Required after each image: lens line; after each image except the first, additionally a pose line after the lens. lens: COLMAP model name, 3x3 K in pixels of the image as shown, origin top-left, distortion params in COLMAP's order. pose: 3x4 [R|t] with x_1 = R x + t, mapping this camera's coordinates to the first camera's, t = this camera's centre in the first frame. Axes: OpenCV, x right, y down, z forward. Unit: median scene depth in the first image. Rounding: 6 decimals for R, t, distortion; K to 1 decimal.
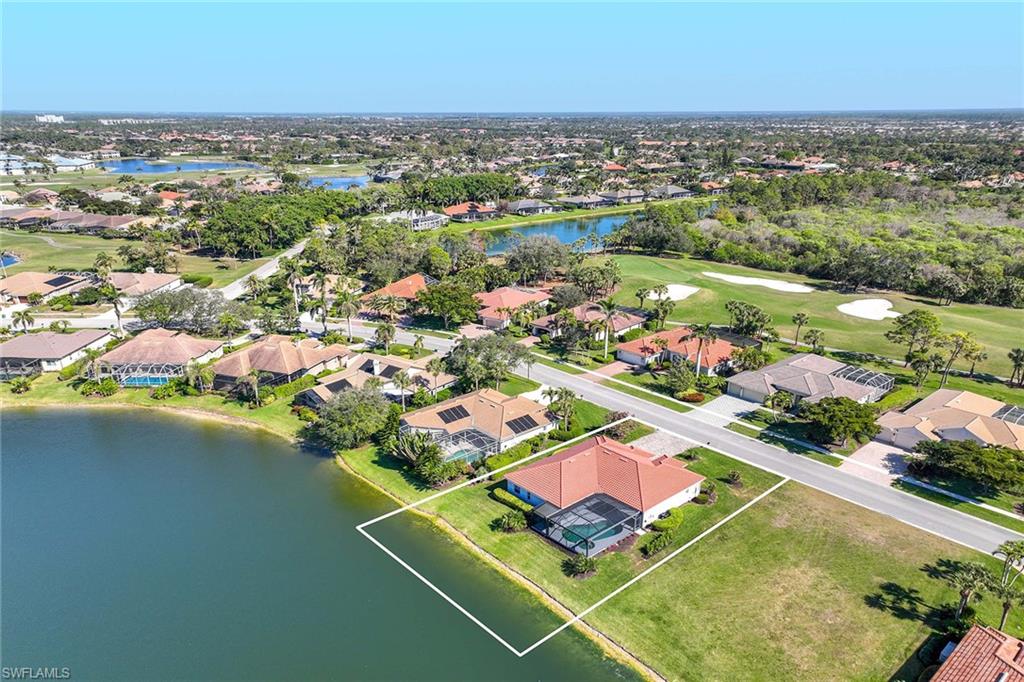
lens RADIAL K [[725.8, 0, 507.4], [0, 725.8, 341.0], [0, 0, 1]] dist [0.033631, 0.000993]
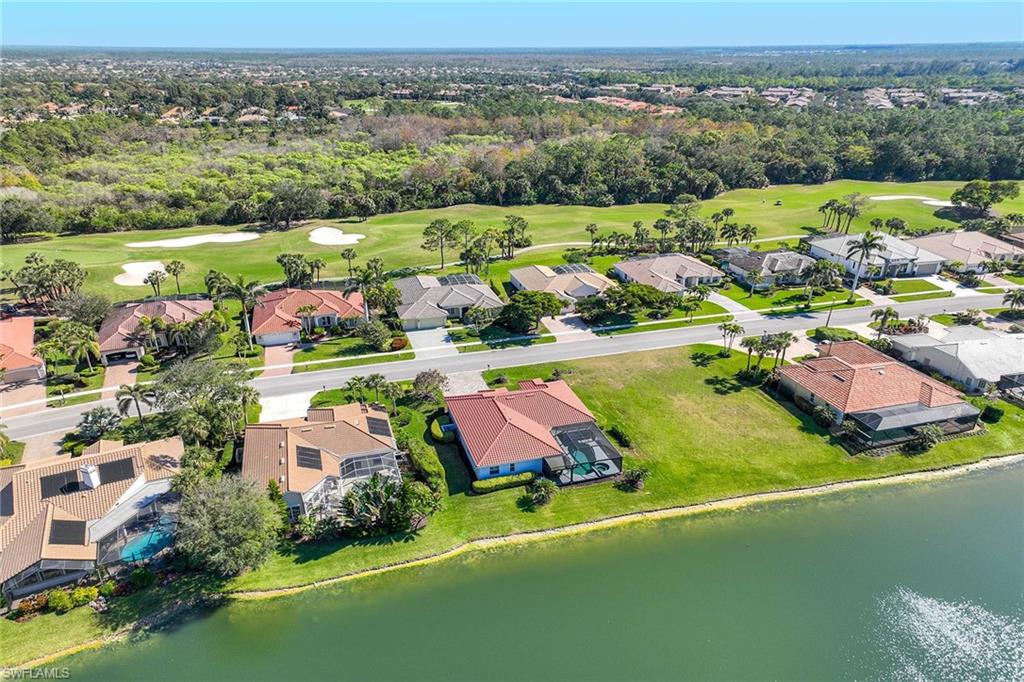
lens RADIAL K [[725.8, 0, 507.4], [0, 725.8, 341.0], [0, 0, 1]] dist [0.033631, 0.000993]
pose [[0.423645, -0.340491, 0.839399, -0.616116], [0.276849, 0.930993, 0.237919, -0.145834], [-0.862485, 0.131594, 0.488675, 0.447628]]
